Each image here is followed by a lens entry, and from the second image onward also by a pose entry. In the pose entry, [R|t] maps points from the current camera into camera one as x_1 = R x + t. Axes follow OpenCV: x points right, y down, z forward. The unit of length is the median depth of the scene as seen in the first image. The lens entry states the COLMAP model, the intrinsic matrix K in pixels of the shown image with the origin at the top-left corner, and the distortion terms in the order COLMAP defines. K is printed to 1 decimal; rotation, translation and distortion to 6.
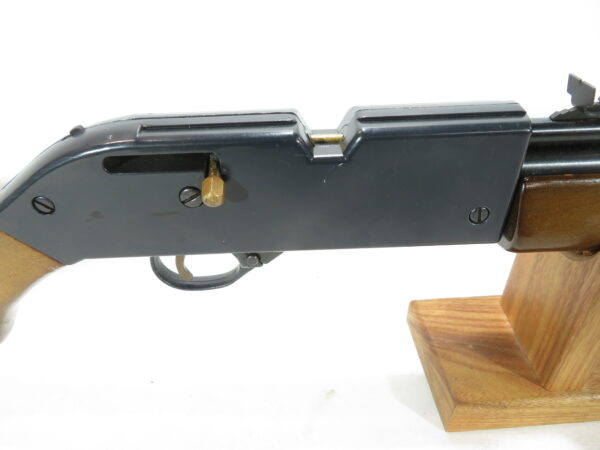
lens RADIAL K [[414.9, 0, 300.0], [0, 414.9, 225.0], [0, 0, 1]] dist [0.005209, 0.003030]
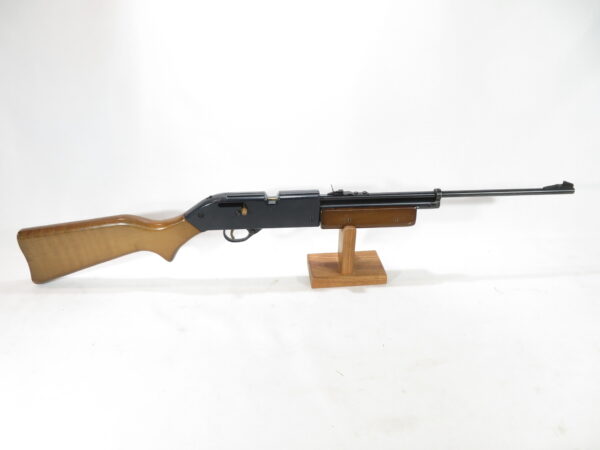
lens RADIAL K [[414.9, 0, 300.0], [0, 414.9, 225.0], [0, 0, 1]] dist [0.005209, 0.003030]
pose [[0.999667, 0.006372, 0.024999, 0.215257], [-0.003649, 0.994198, -0.107506, 0.431167], [-0.025539, 0.107379, 0.993890, -2.713323]]
